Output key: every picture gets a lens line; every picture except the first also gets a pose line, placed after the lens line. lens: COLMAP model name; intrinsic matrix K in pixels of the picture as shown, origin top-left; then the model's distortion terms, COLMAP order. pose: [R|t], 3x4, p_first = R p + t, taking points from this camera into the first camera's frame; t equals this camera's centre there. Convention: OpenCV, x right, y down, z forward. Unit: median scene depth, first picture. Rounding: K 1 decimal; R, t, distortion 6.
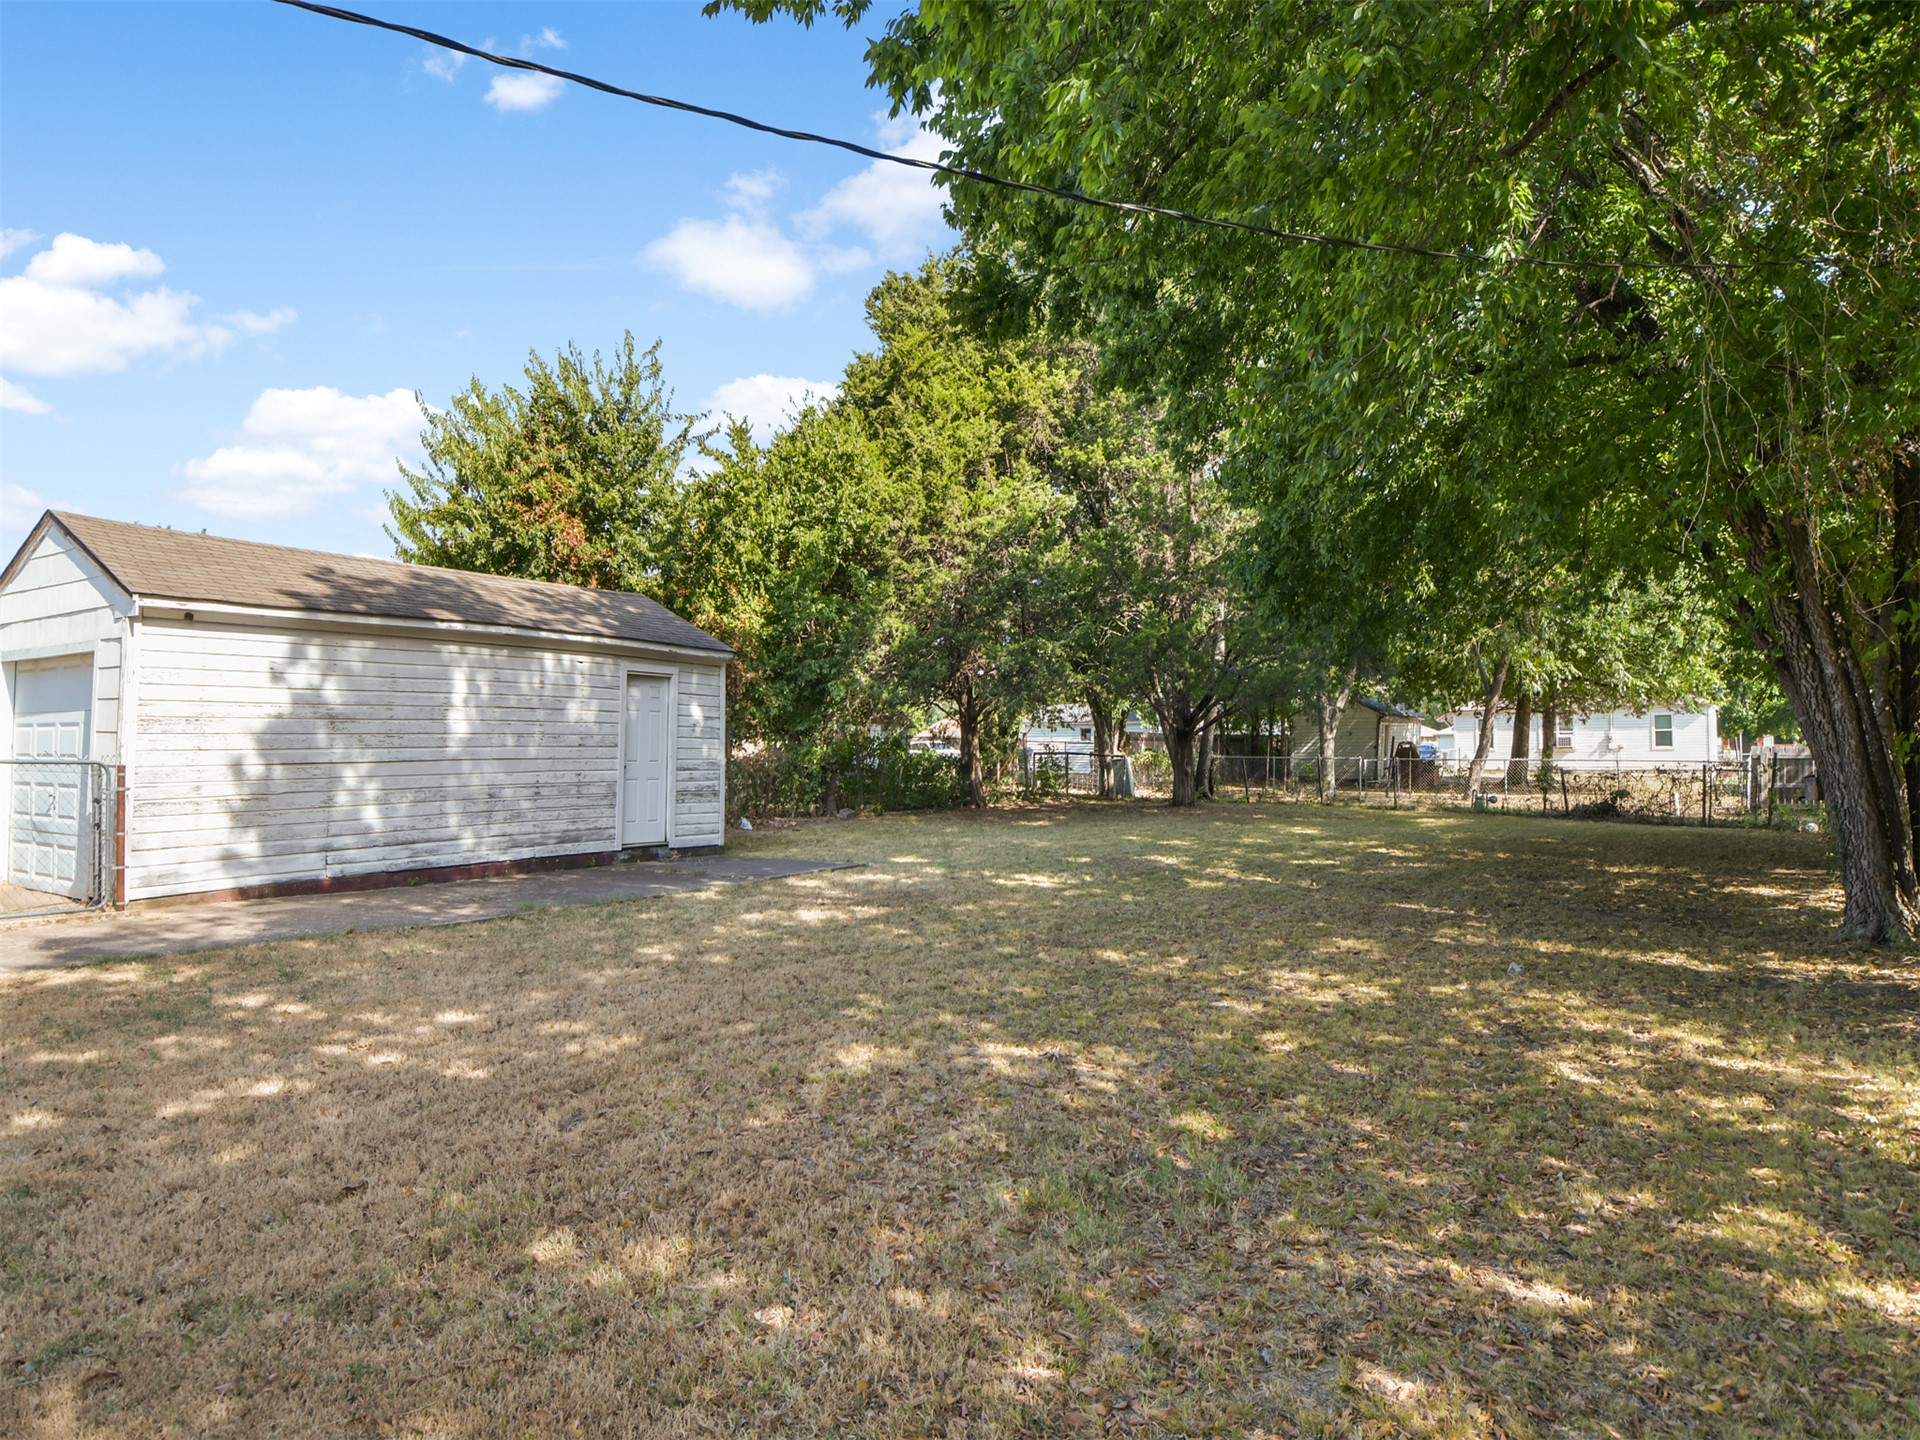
lens RADIAL K [[1136.5, 0, 960.0], [0, 1136.5, 720.0], [0, 0, 1]] dist [0.005373, -0.013637]
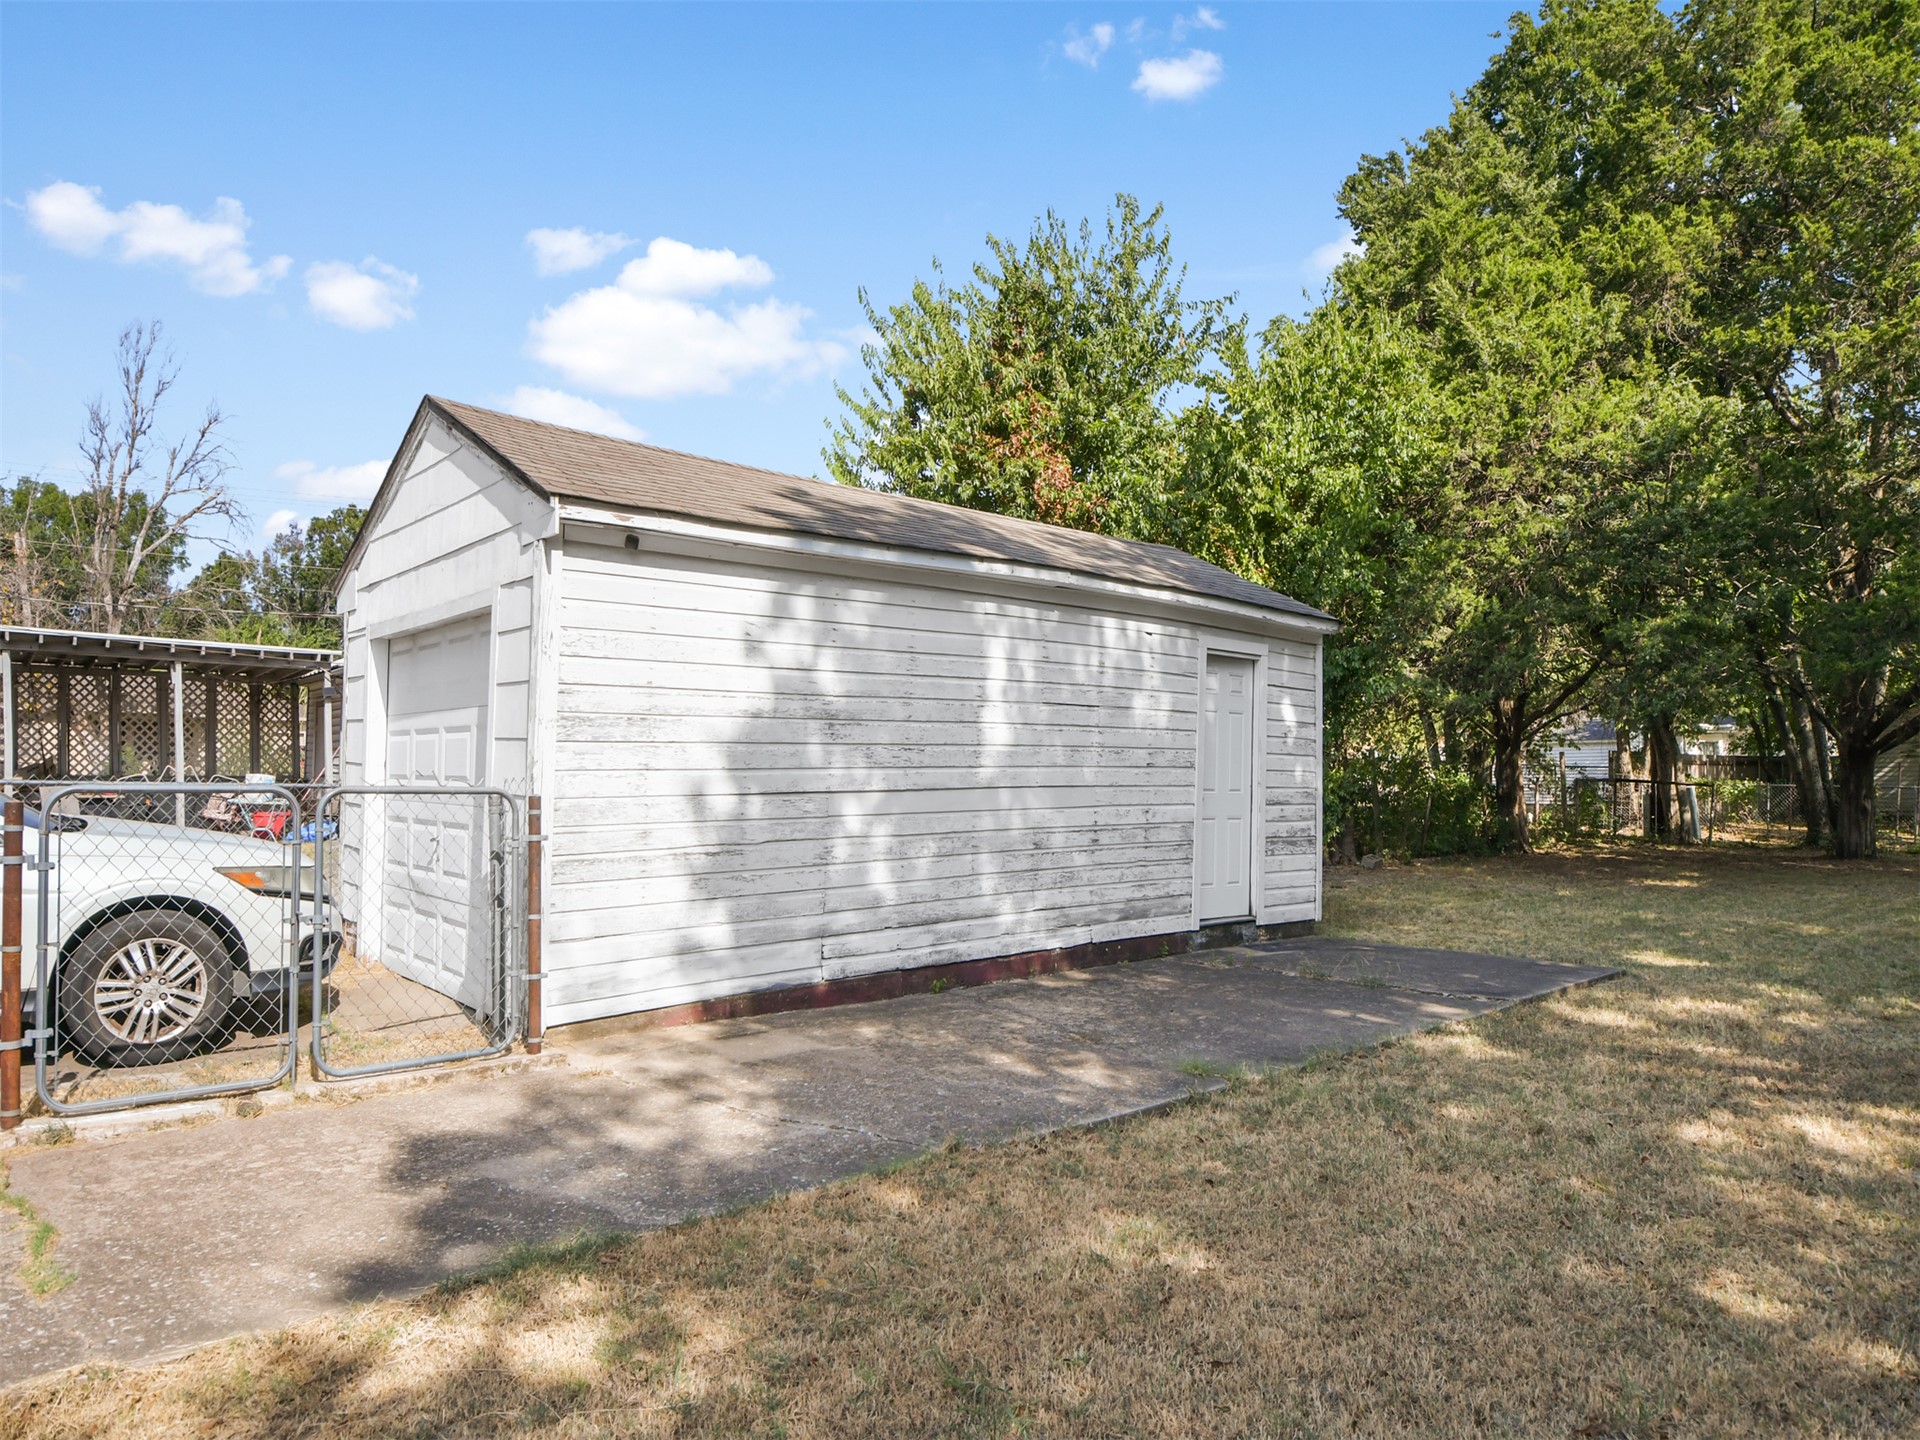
lens RADIAL K [[1189.6, 0, 957.1], [0, 1189.6, 745.4], [0, 0, 1]] dist [-0.002510, -0.000350]
pose [[0.963113, -0.003059, -0.269081, -0.276415], [0.003472, 0.999993, 0.001061, 0.010976], [0.269076, -0.001956, 0.963117, 0.356632]]
